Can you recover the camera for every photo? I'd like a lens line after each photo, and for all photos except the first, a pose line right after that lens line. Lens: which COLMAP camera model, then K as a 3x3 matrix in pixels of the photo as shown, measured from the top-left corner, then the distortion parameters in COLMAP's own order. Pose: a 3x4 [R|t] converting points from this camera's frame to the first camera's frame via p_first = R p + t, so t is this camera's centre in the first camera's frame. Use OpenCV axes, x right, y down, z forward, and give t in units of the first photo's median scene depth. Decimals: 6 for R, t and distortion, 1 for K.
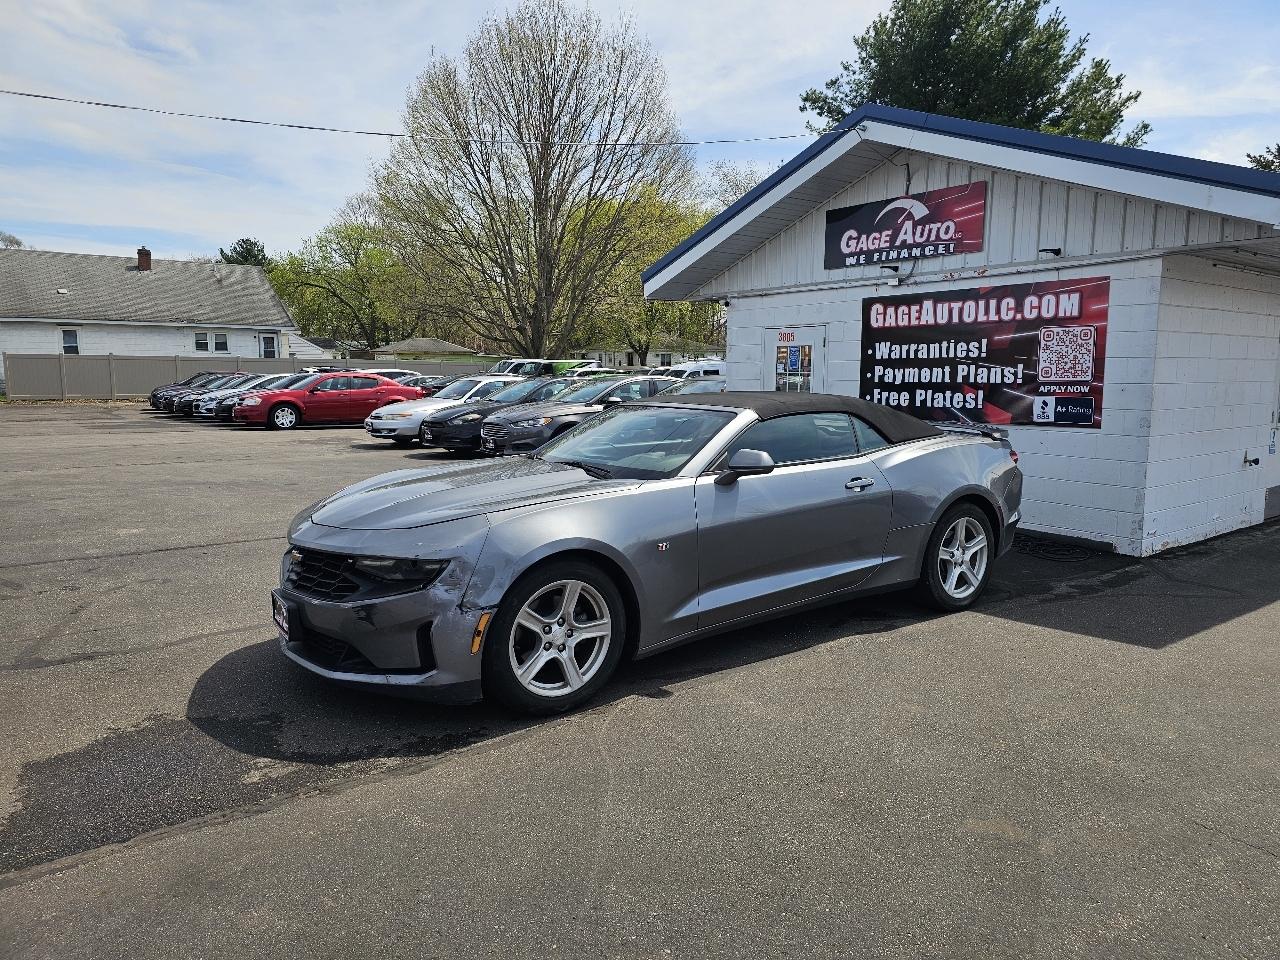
lens RADIAL K [[853.8, 0, 645.3], [0, 853.8, 477.6], [0, 0, 1]] dist [0.061396, -0.052282]
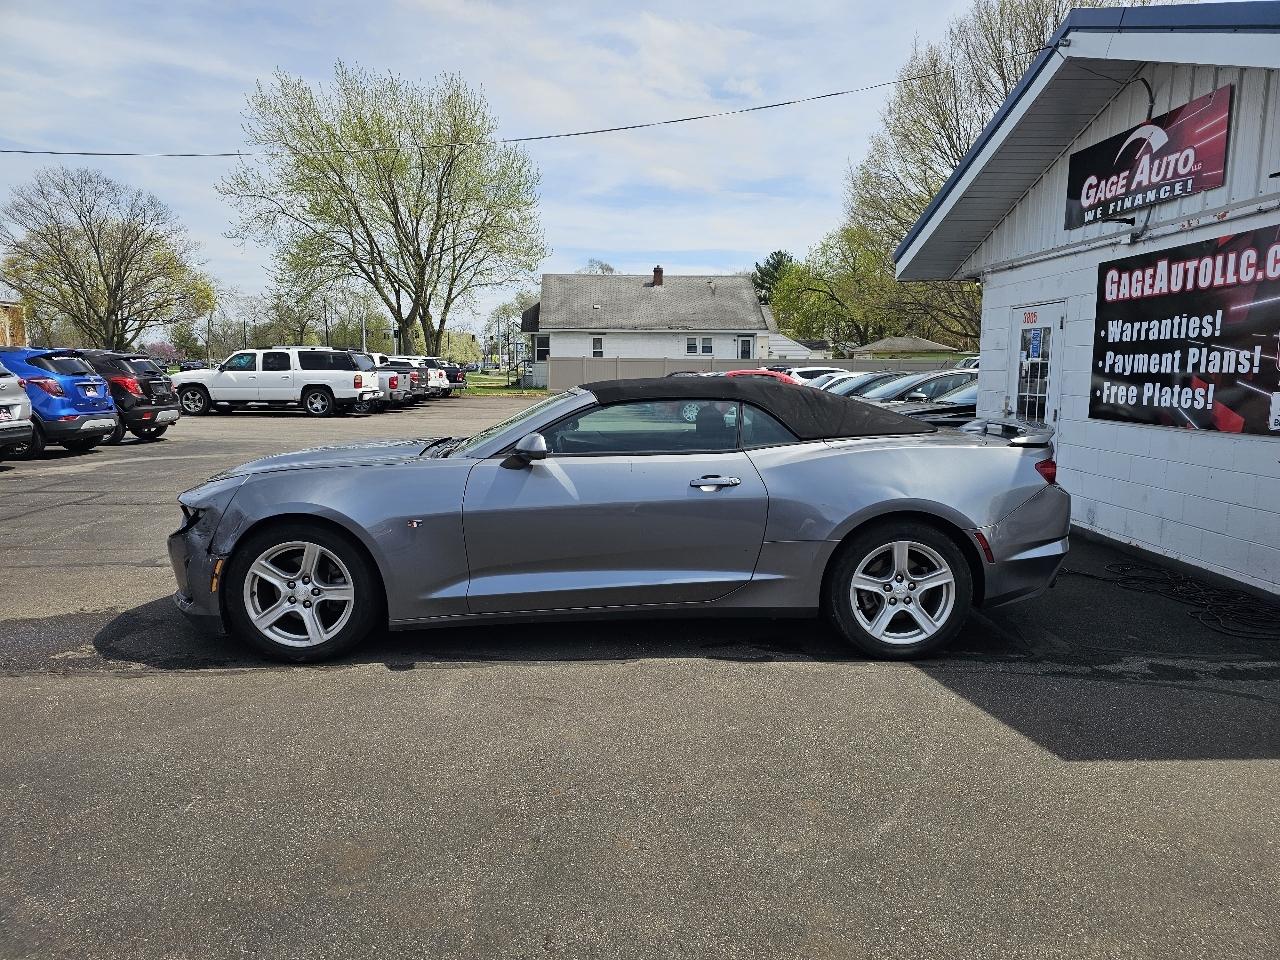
lens RADIAL K [[853.8, 0, 645.3], [0, 853.8, 477.6], [0, 0, 1]] dist [0.061396, -0.052282]
pose [[0.829500, 0.070656, -0.554019, 0.389248], [-0.071258, 0.997247, 0.020493, -0.006086], [0.553942, 0.022479, 0.832252, 0.149142]]
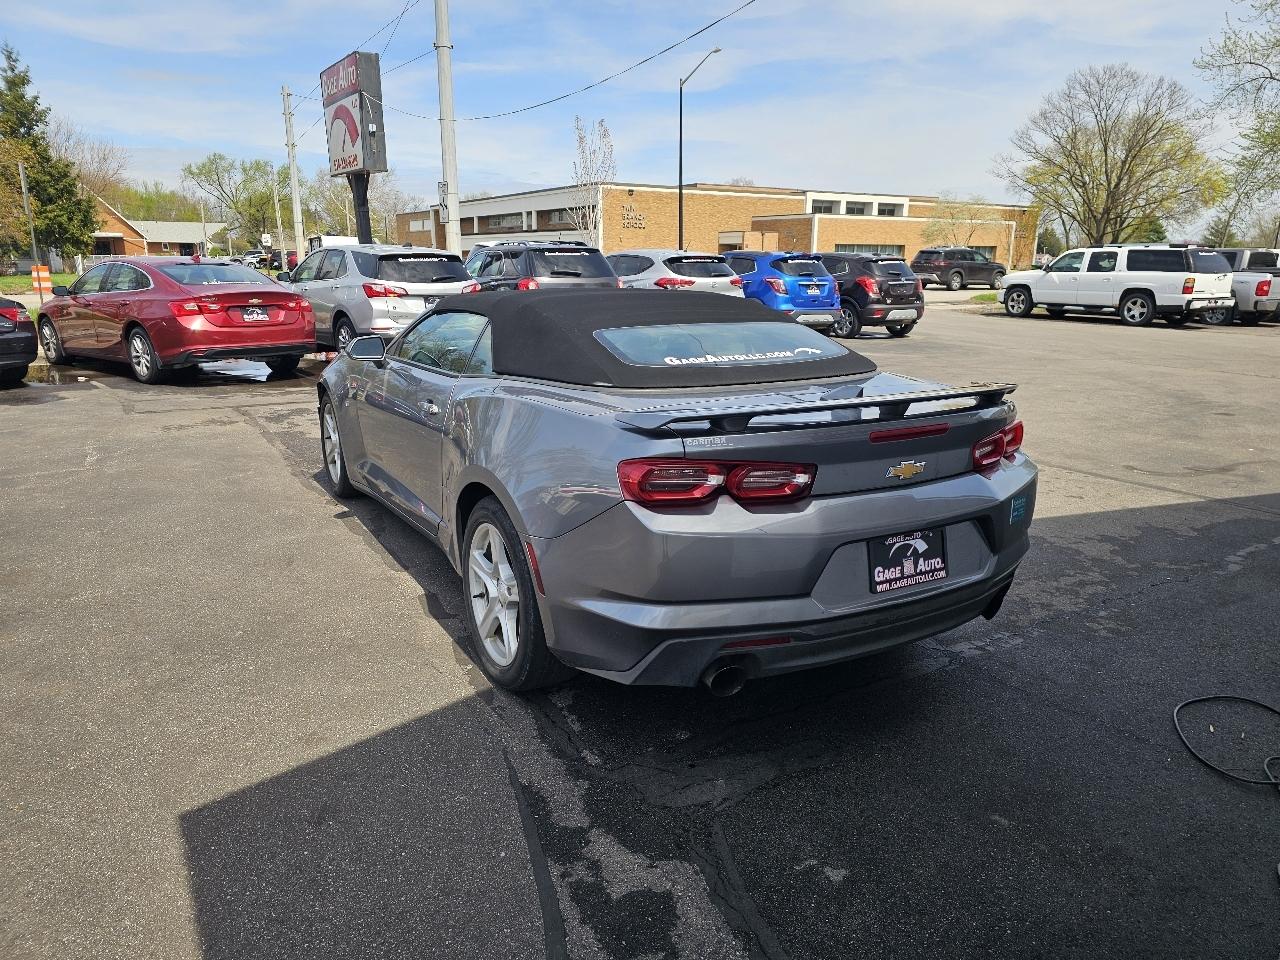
lens RADIAL K [[853.8, 0, 645.3], [0, 853.8, 477.6], [0, 0, 1]] dist [0.061396, -0.052282]
pose [[-0.092234, 0.239924, -0.966400, 0.578653], [-0.135376, 0.958504, 0.250884, -0.088509], [0.986492, 0.153968, -0.055927, 0.728756]]
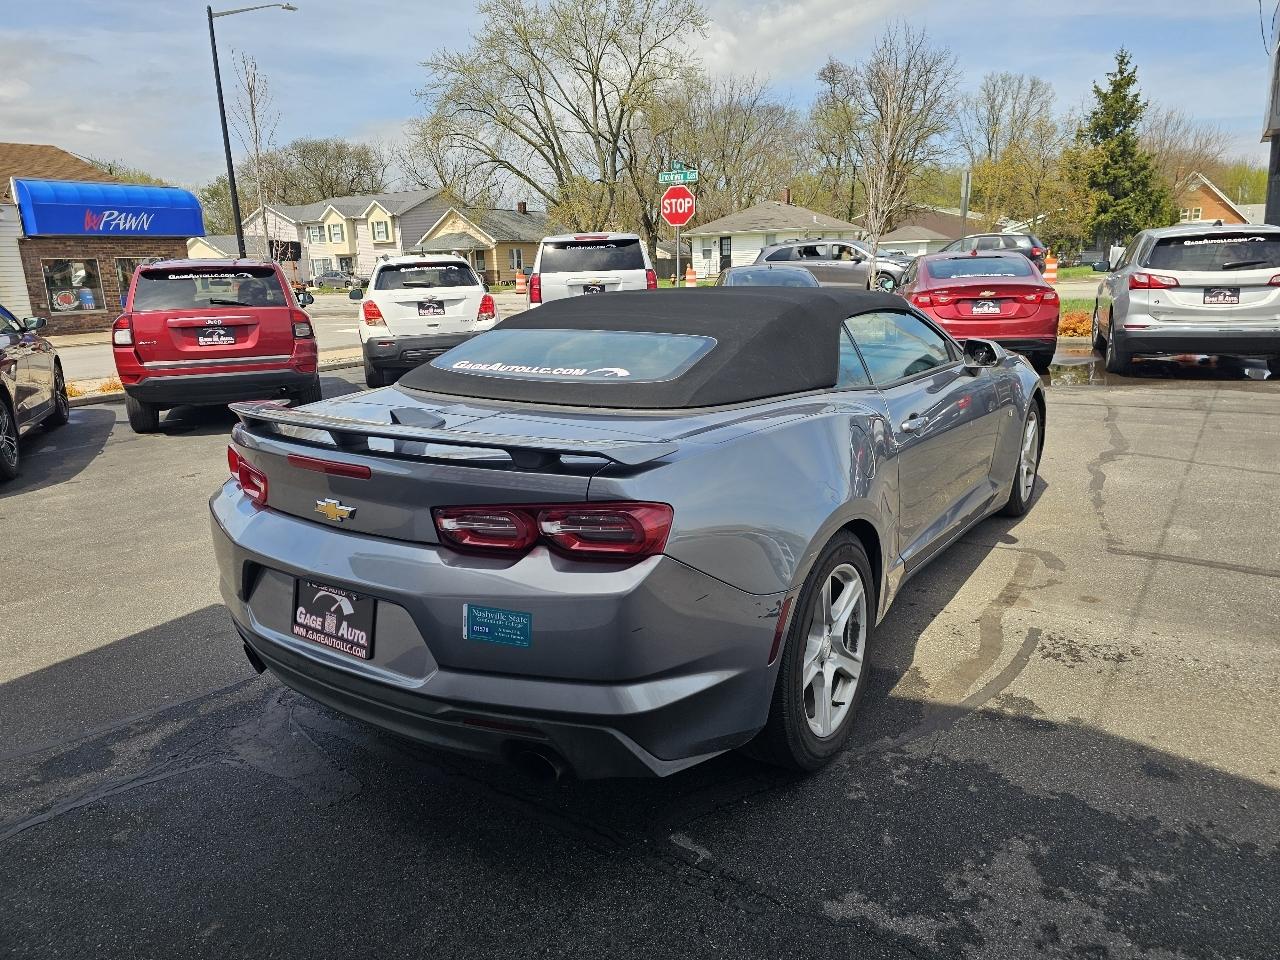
lens RADIAL K [[853.8, 0, 645.3], [0, 853.8, 477.6], [0, 0, 1]] dist [0.061396, -0.052282]
pose [[-0.937595, 0.108632, -0.330325, 0.266838], [-0.017648, 0.933859, 0.357205, -0.130370], [0.347281, 0.340743, -0.873665, 1.061128]]
